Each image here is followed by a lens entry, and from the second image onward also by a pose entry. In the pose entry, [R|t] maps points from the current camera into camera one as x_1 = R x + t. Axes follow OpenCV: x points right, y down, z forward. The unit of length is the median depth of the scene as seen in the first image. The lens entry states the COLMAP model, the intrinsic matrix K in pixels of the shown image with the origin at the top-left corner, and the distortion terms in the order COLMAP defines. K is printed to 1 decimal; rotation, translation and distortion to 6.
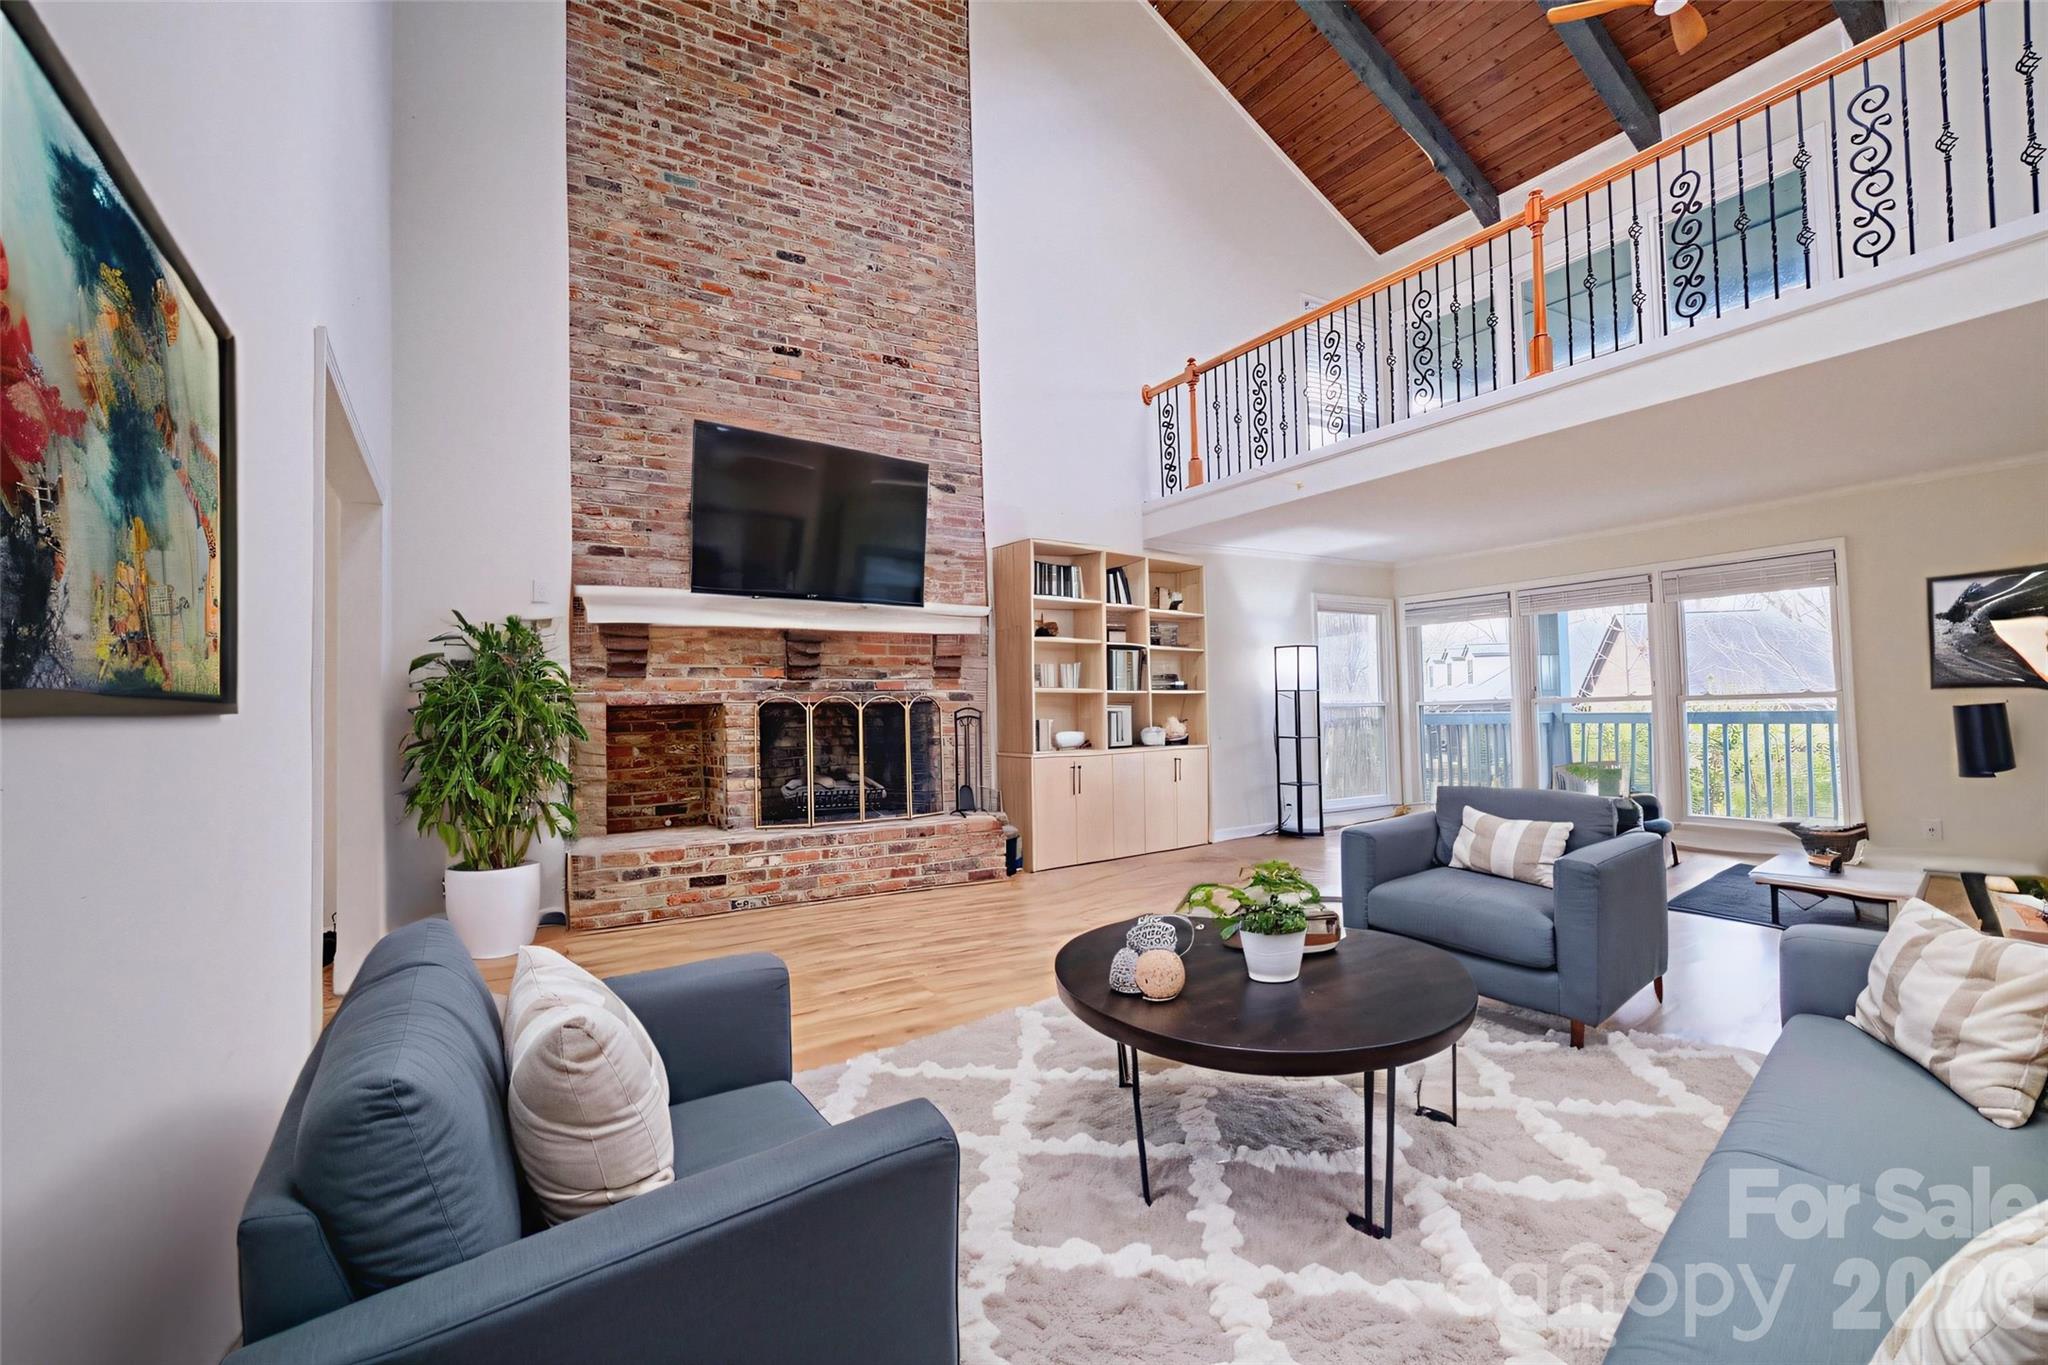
lens RADIAL K [[899.3, 0, 1003.8], [0, 899.3, 687.7], [0, 0, 1]] dist [0.007890, -0.000717]
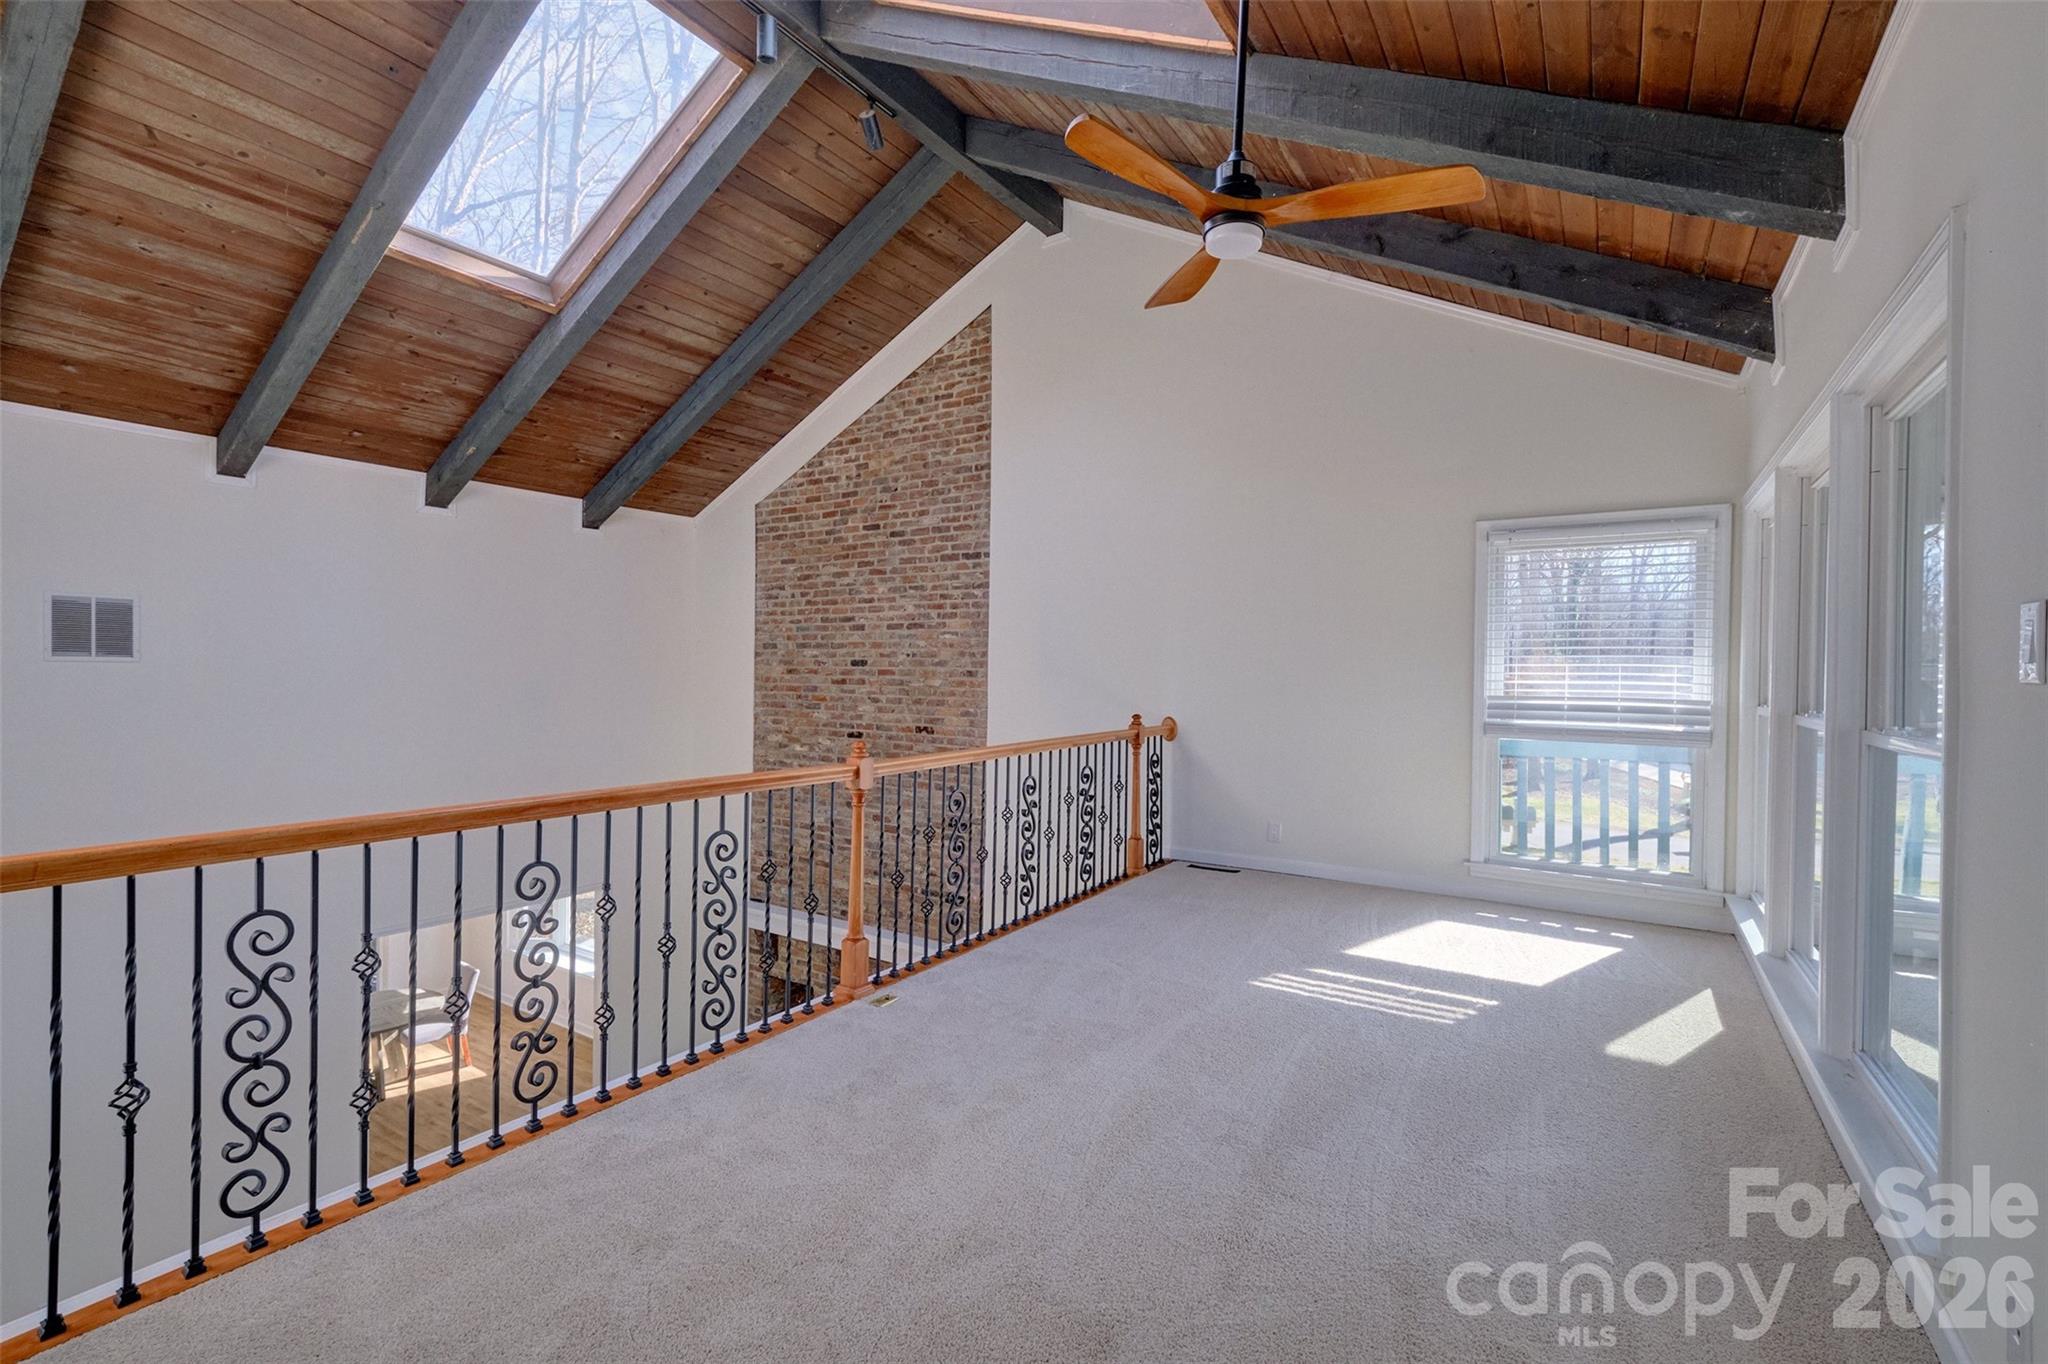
lens RADIAL K [[899.3, 0, 1003.8], [0, 899.3, 687.2], [0, 0, 1]] dist [0.007890, -0.000717]
pose [[0.436347, 0.034258, -0.899126, 1.081611], [0.007214, 0.999110, 0.041568, -0.510181], [0.899749, -0.024625, 0.435712, 0.631911]]
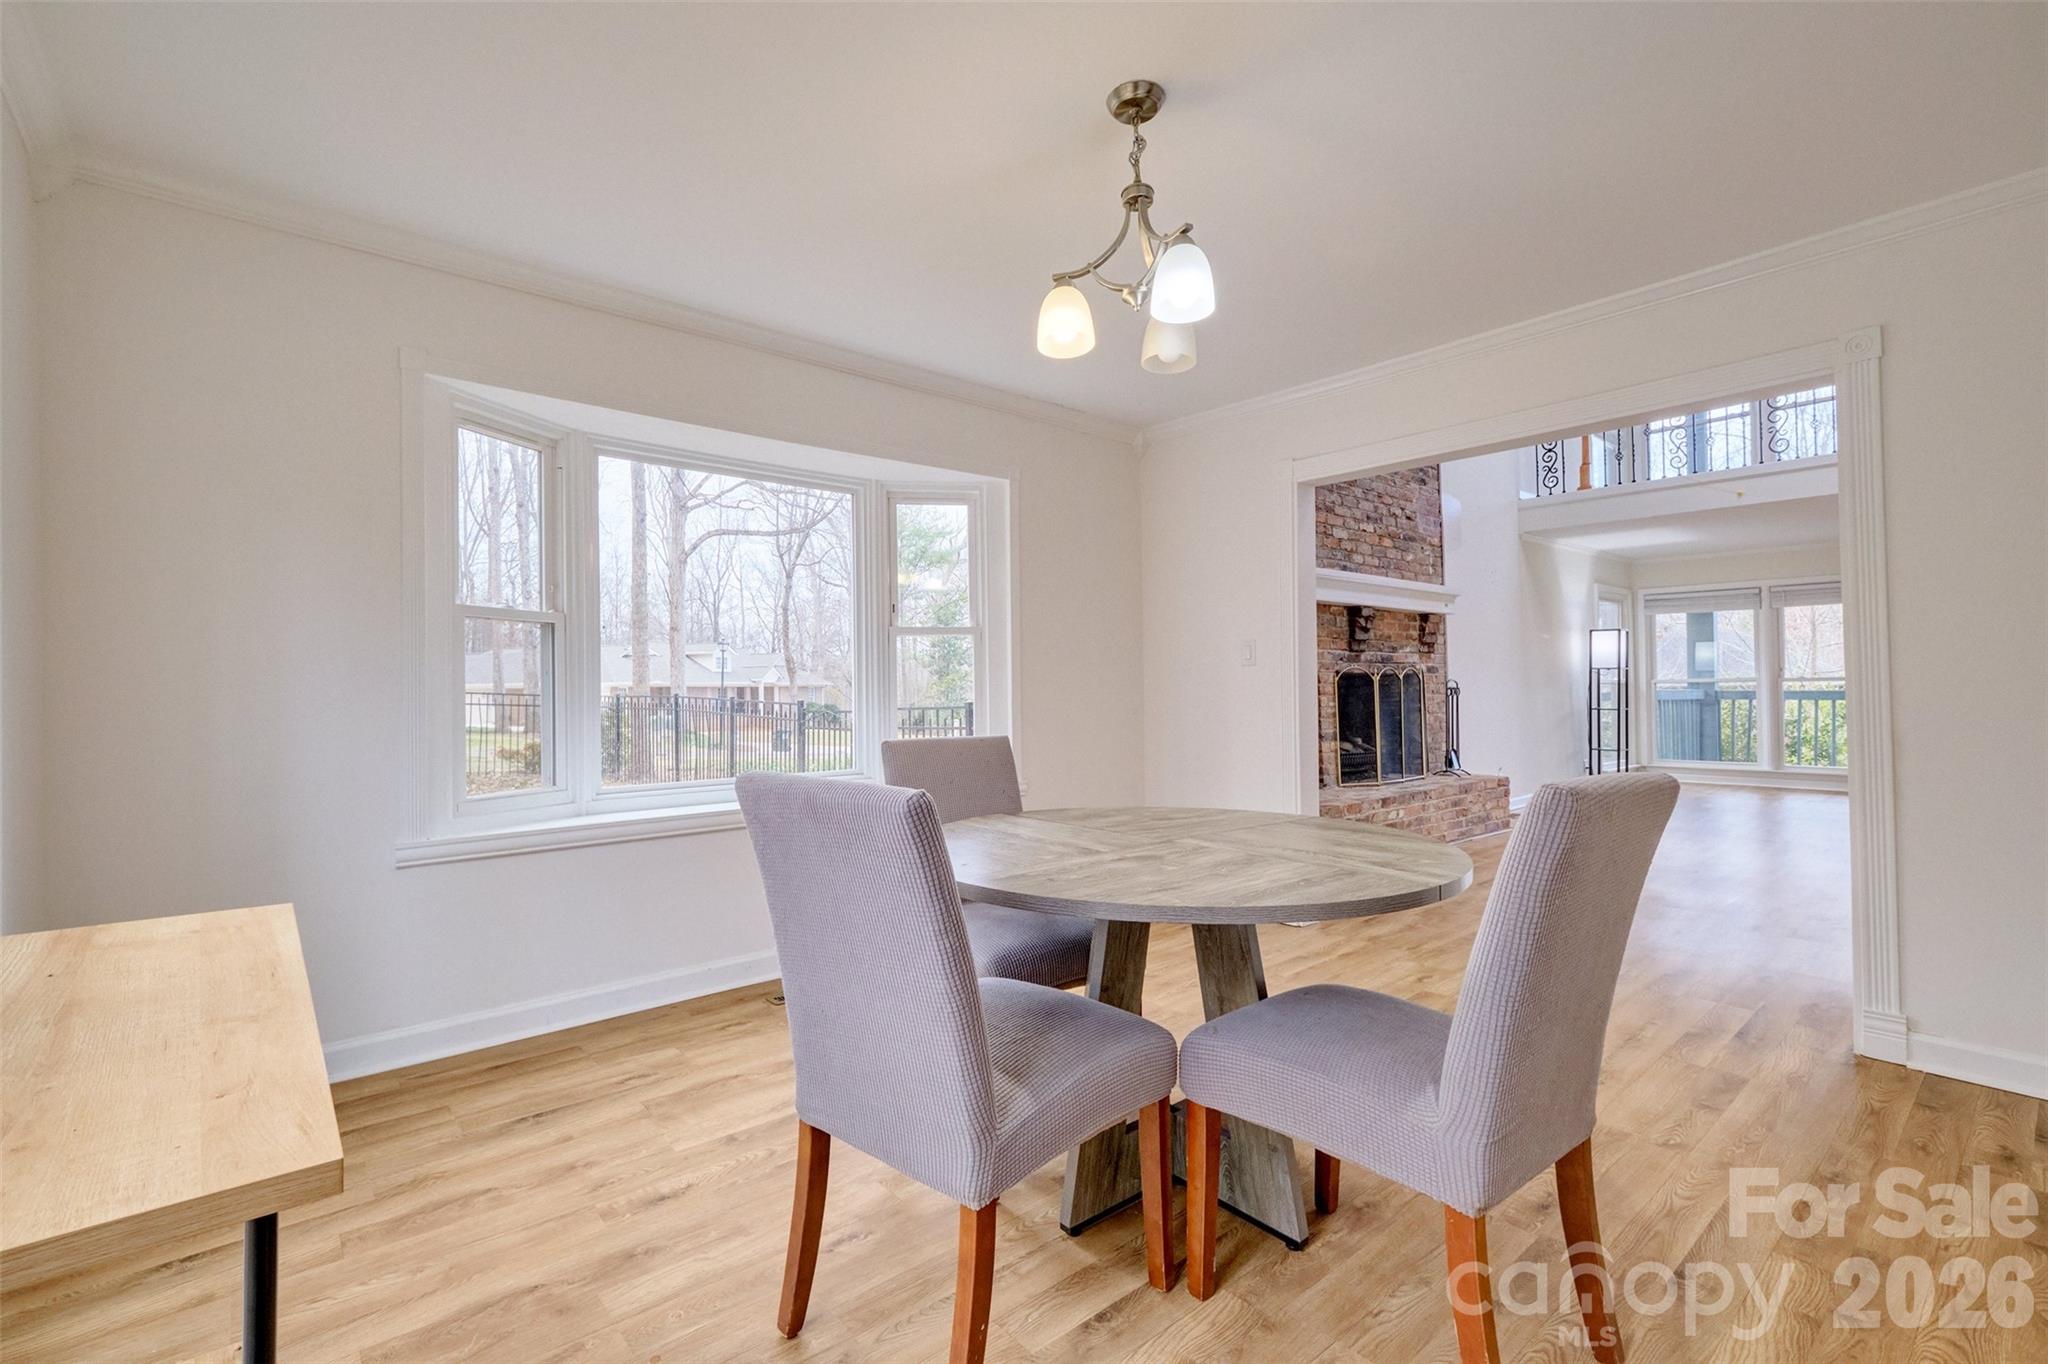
lens RADIAL K [[899.3, 0, 1003.8], [0, 899.3, 687.2], [0, 0, 1]] dist [0.007890, -0.000717]
pose [[0.986425, 0.009127, 0.163960, -0.838020], [-0.013163, 0.999636, 0.023547, 0.013731], [-0.163685, -0.025386, 0.986186, -0.017708]]
